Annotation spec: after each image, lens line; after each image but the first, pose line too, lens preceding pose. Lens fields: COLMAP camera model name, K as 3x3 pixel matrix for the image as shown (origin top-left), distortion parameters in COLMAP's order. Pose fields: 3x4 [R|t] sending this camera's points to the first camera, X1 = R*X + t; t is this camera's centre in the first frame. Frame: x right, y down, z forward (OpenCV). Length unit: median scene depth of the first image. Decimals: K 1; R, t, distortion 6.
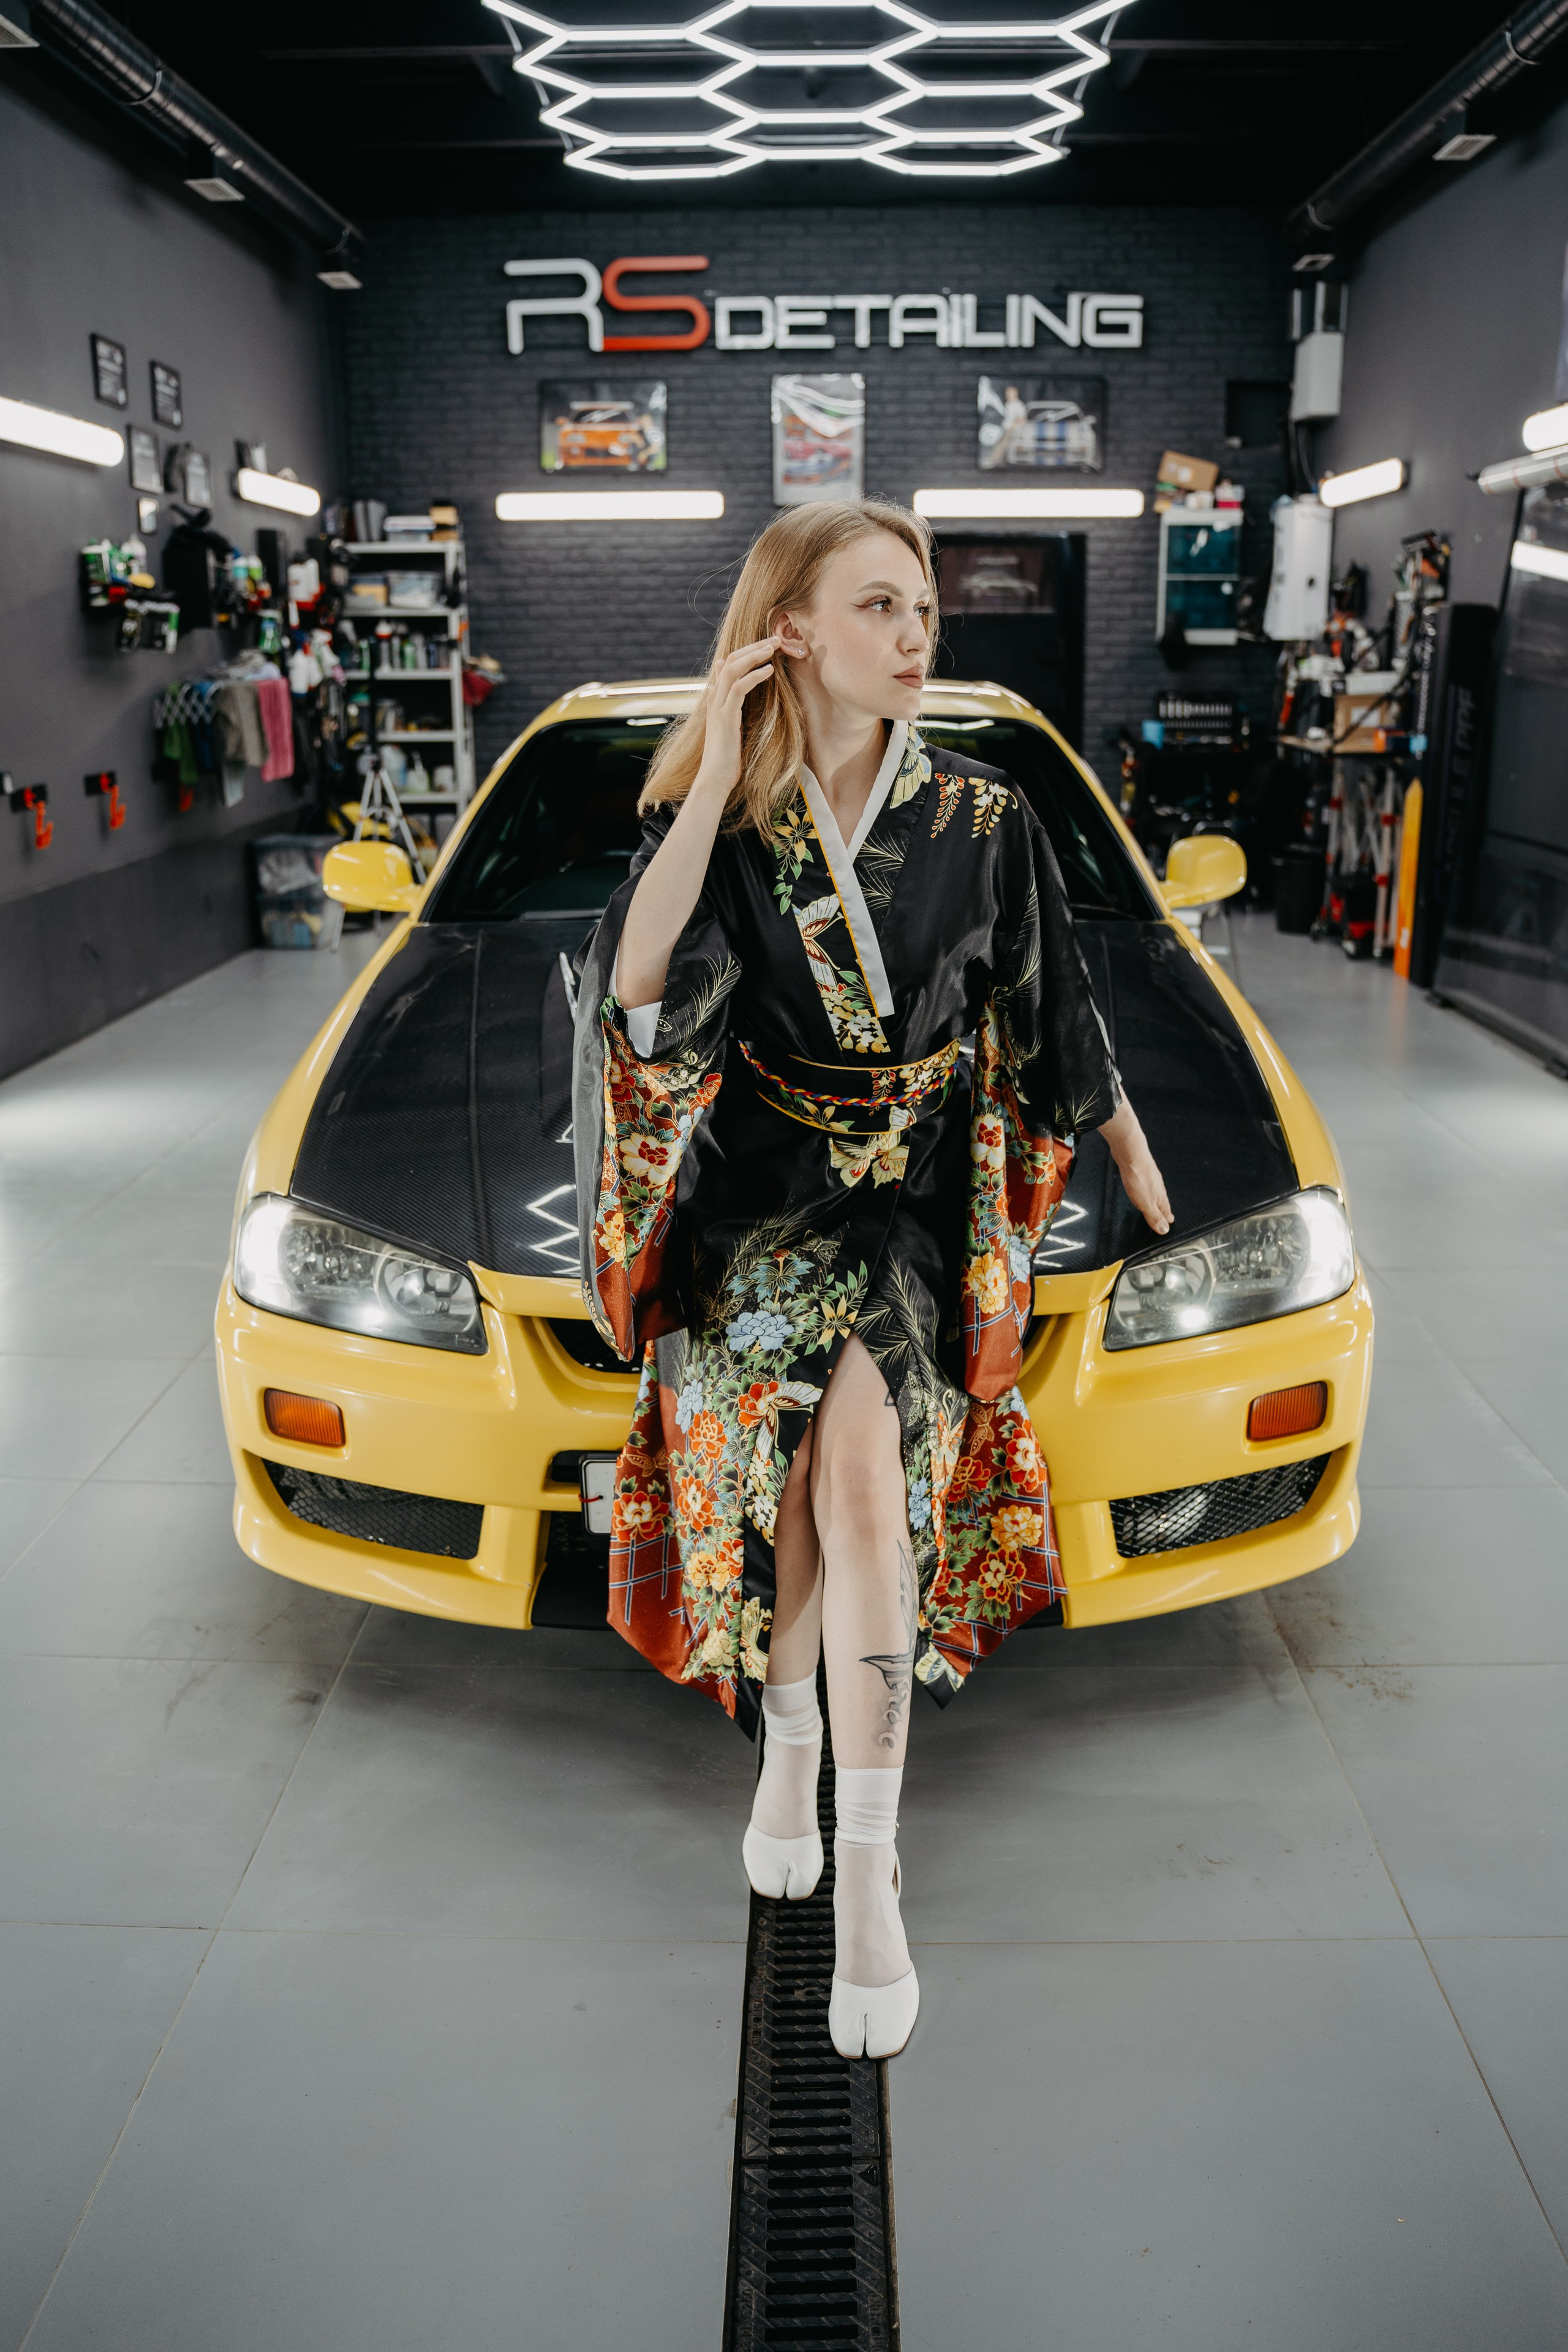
lens RADIAL K [[1941.6, 0, 811.4], [0, 1941.6, 1131.1], [0, 0, 1]] dist [-0.086616, 0.069466]
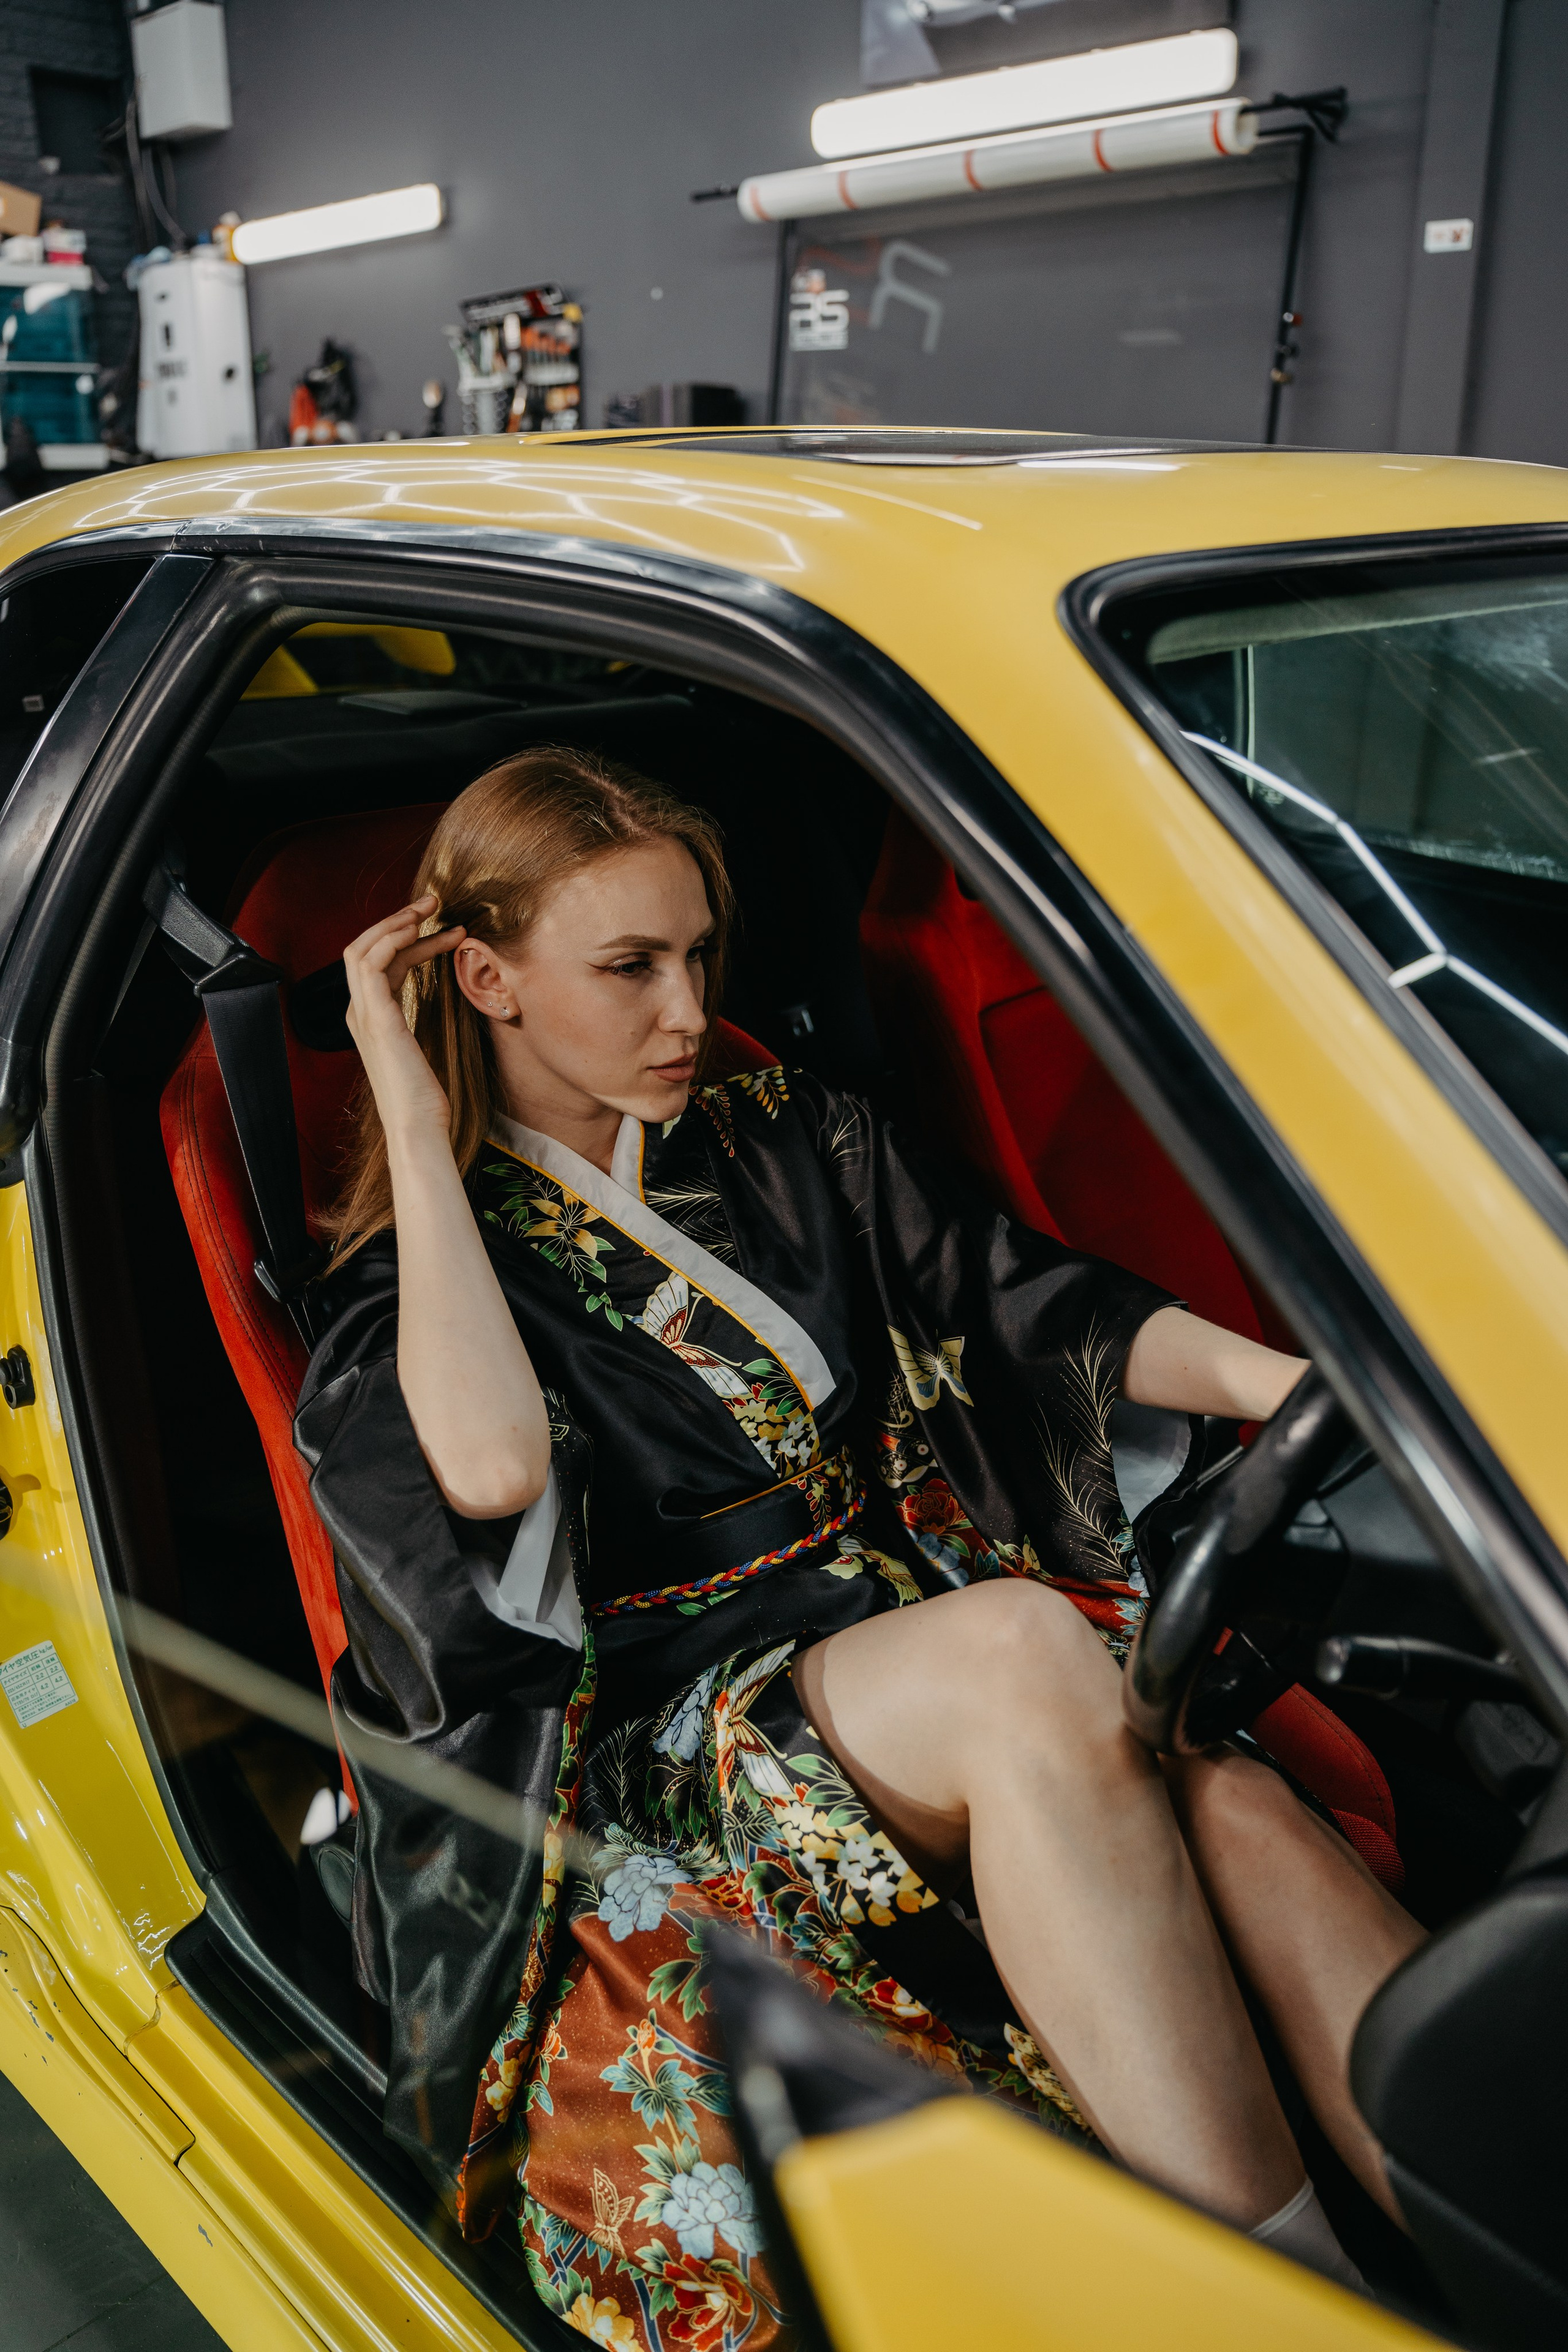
lens RADIAL K [[1941.6, 0, 762.7], [0, 1941.6, 1167.1], [0, 0, 1]] dist [-0.086616, 0.069466]
pose [[0.717017, -0.231177, 0.657605, -0.125602], [0.175688, 0.972882, 0.150450, -0.071516], [-0.674552, 0.007659, 0.738187, 0.342694]]
